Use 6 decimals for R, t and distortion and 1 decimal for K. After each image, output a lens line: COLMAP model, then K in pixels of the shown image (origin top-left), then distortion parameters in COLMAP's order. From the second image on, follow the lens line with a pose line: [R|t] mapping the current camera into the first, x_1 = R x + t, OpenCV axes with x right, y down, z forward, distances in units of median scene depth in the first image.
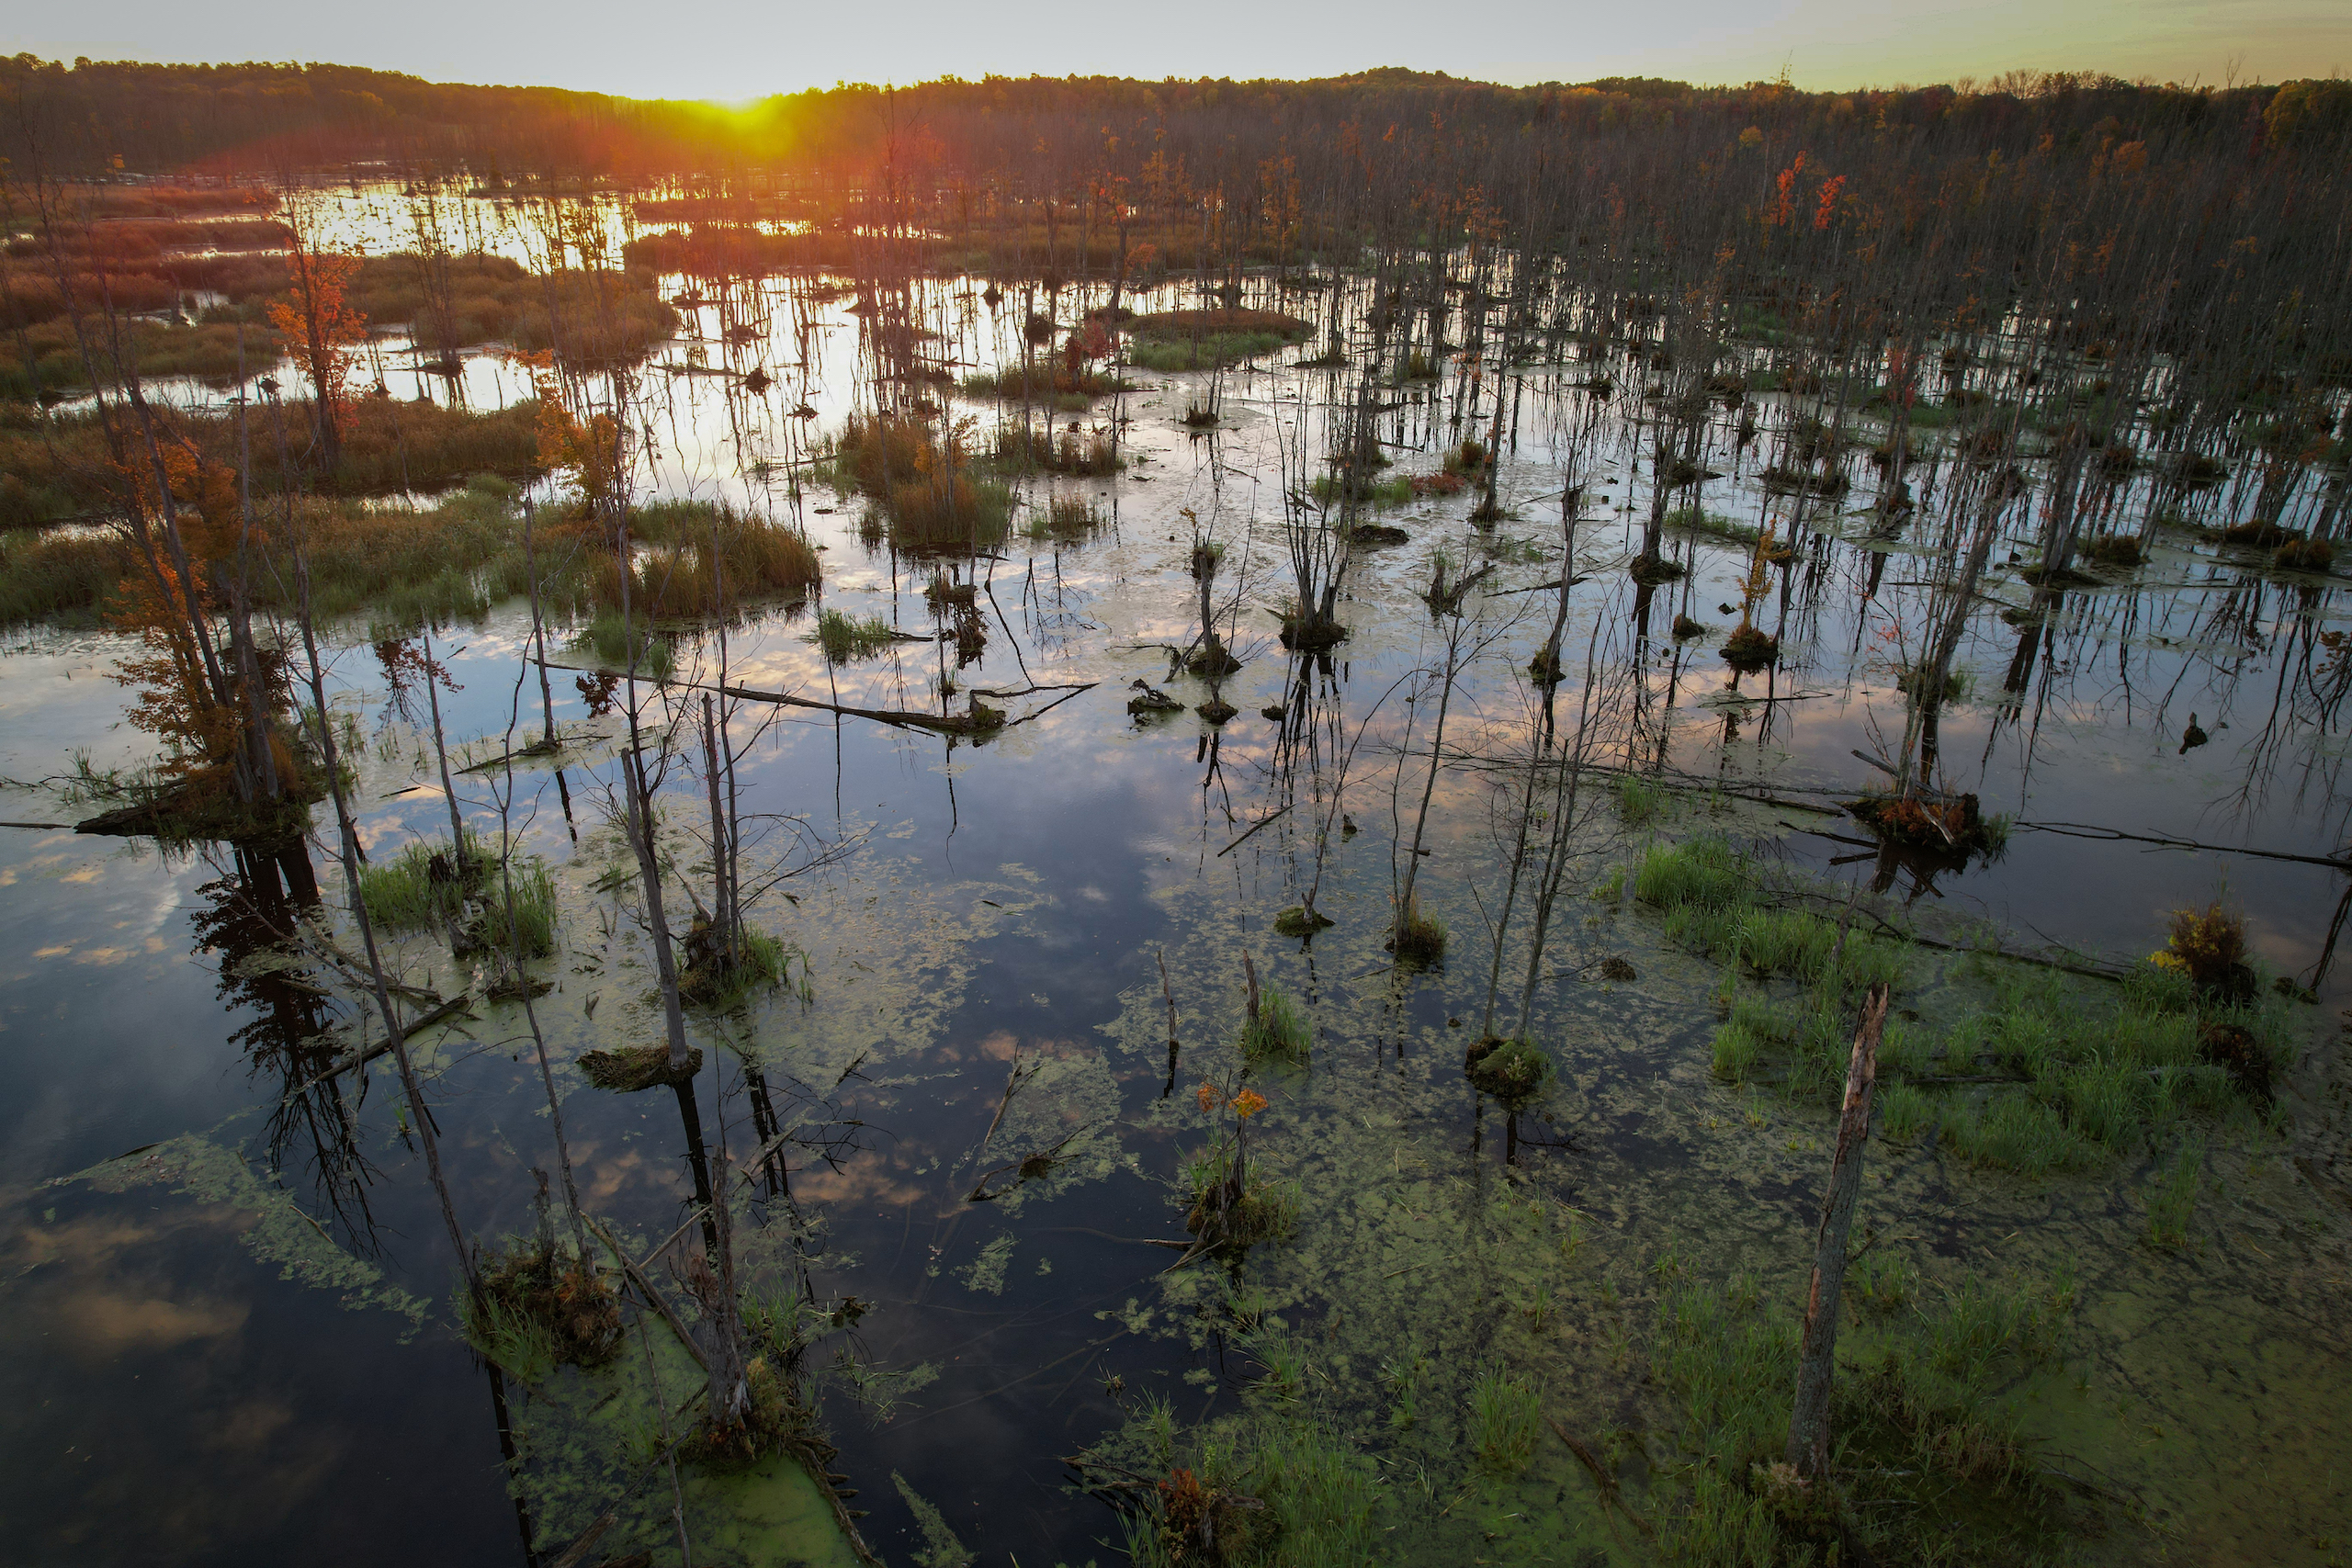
lens RADIAL K [[1499.5, 0, 1183.4], [0, 1499.5, 785.8], [0, 0, 1]] dist [-0.075539, 0.064731]
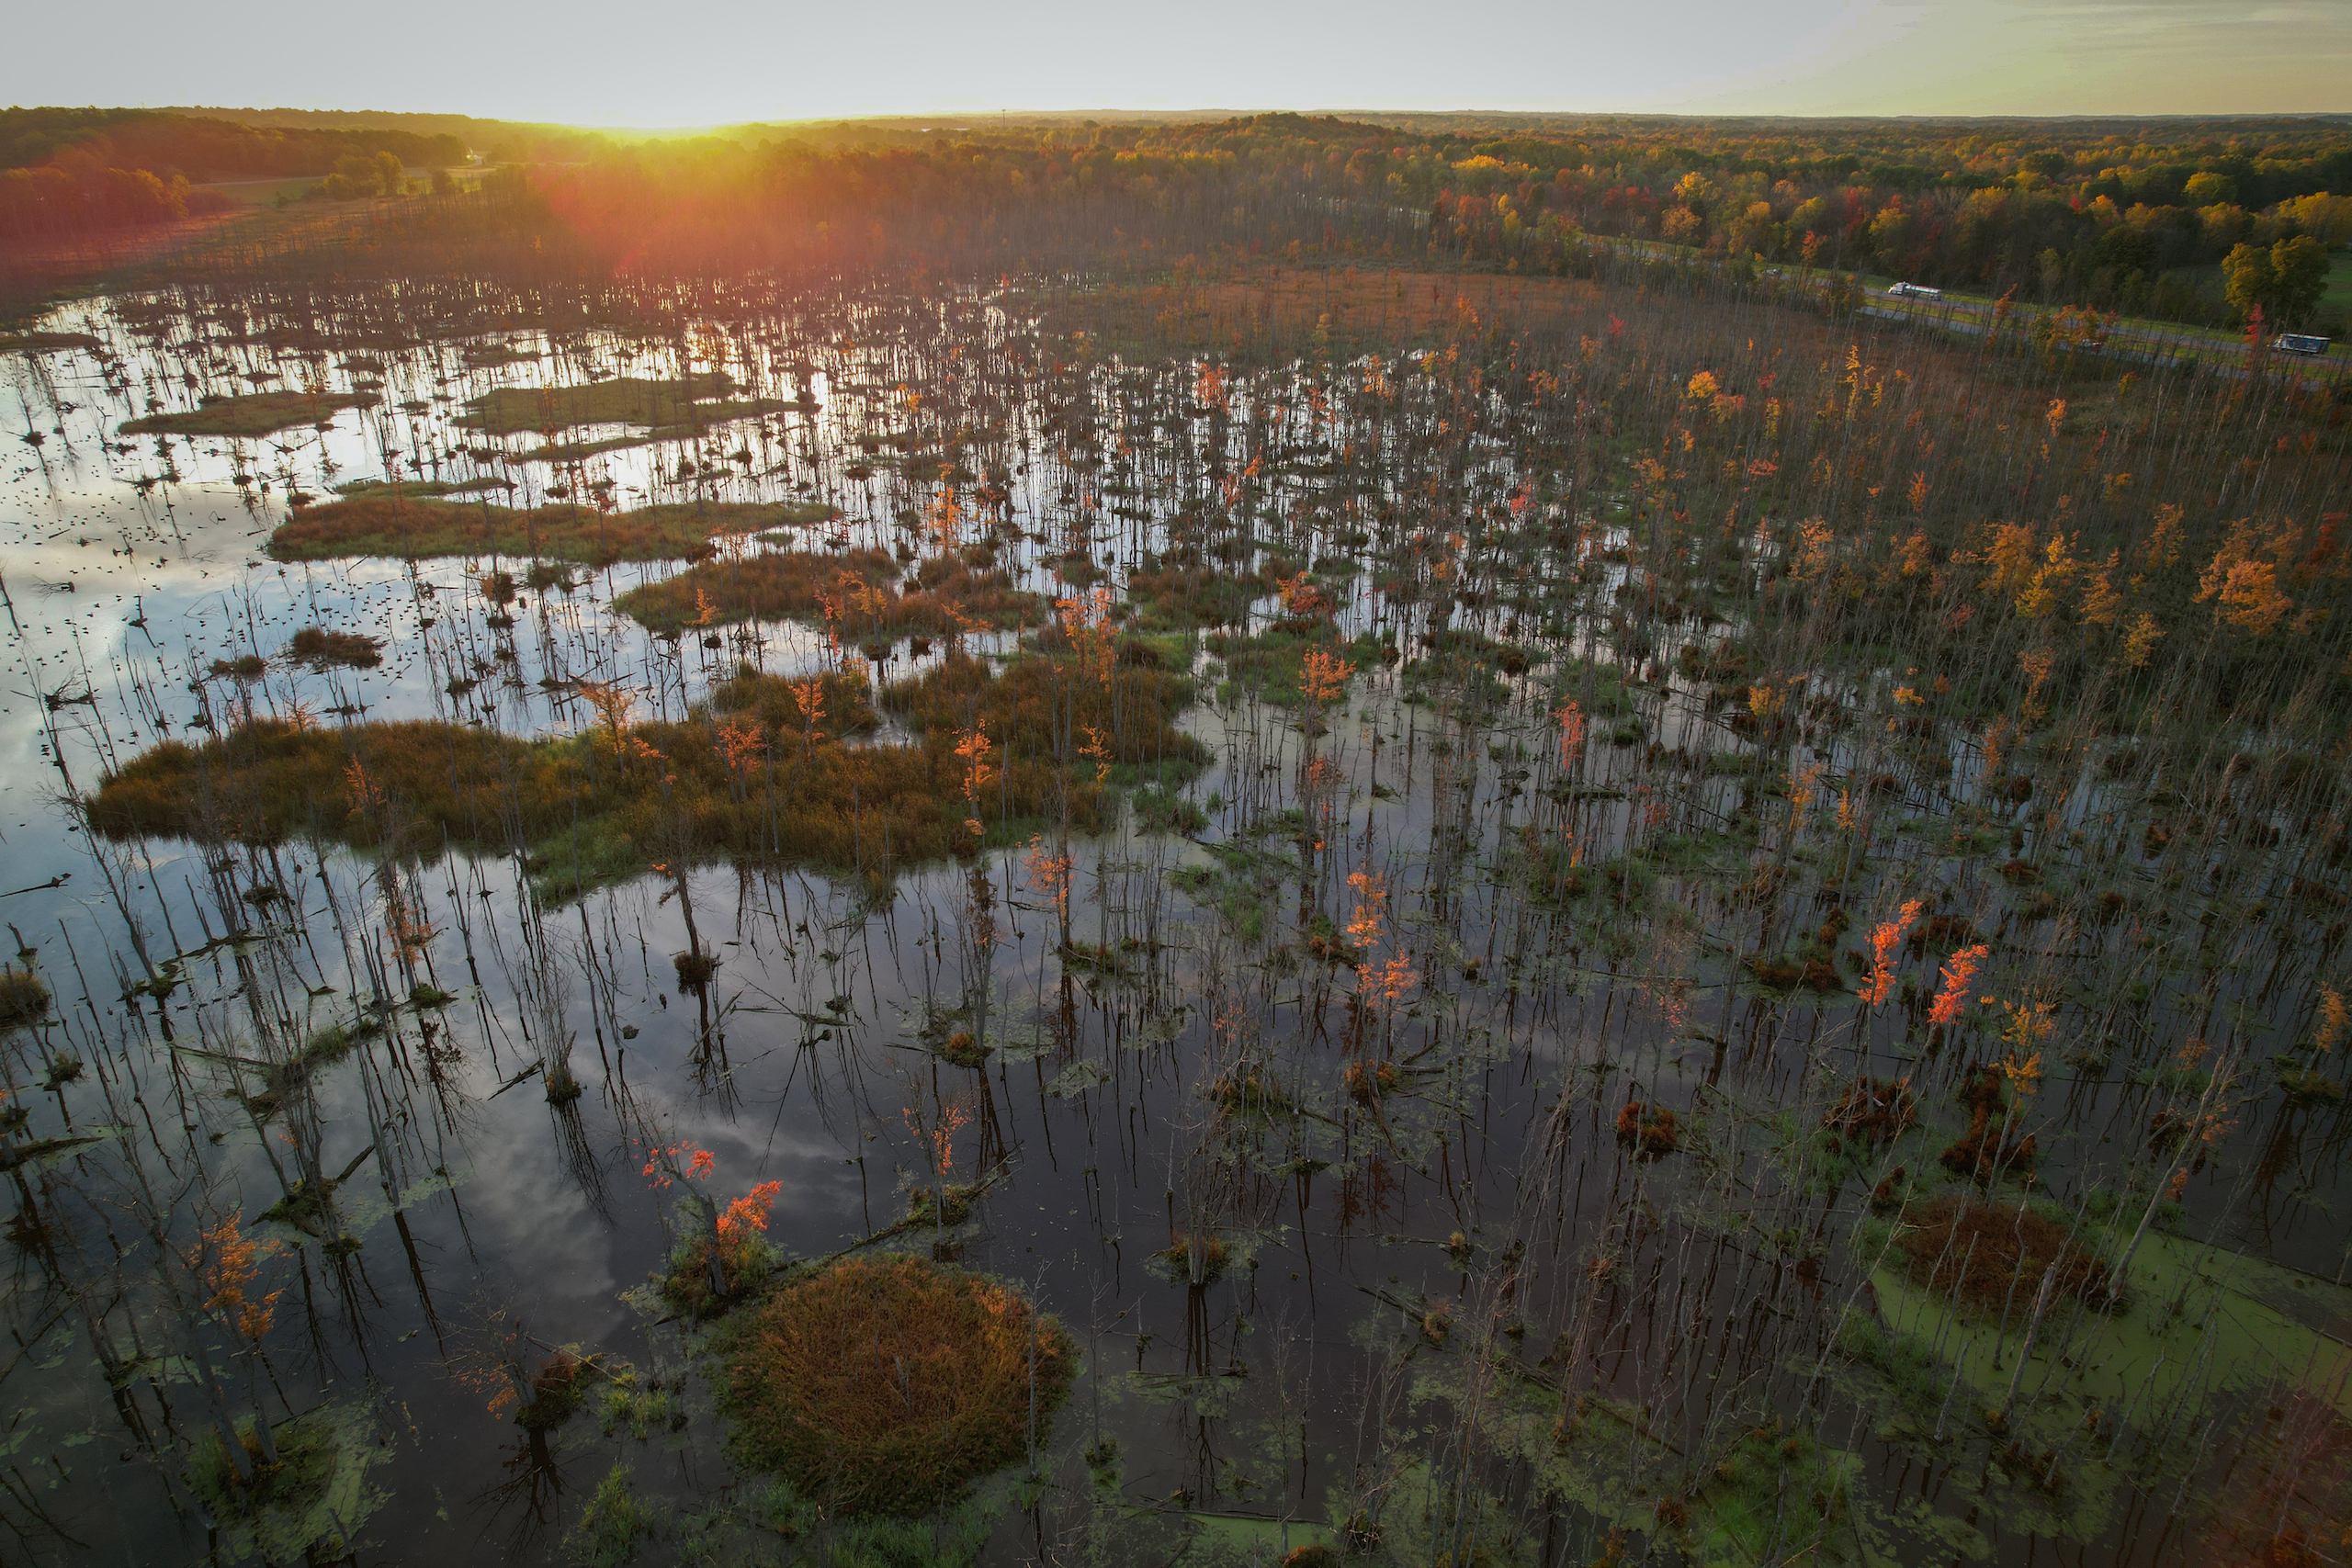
lens RADIAL K [[1499.5, 0, 1180.8], [0, 1499.5, 777.9], [0, 0, 1]] dist [-0.075539, 0.064731]
pose [[0.998015, -0.027173, 0.056819, 0.162217], [0.027698, 0.999580, -0.008481, -0.810528], [-0.056565, 0.010038, 0.998348, 0.723641]]
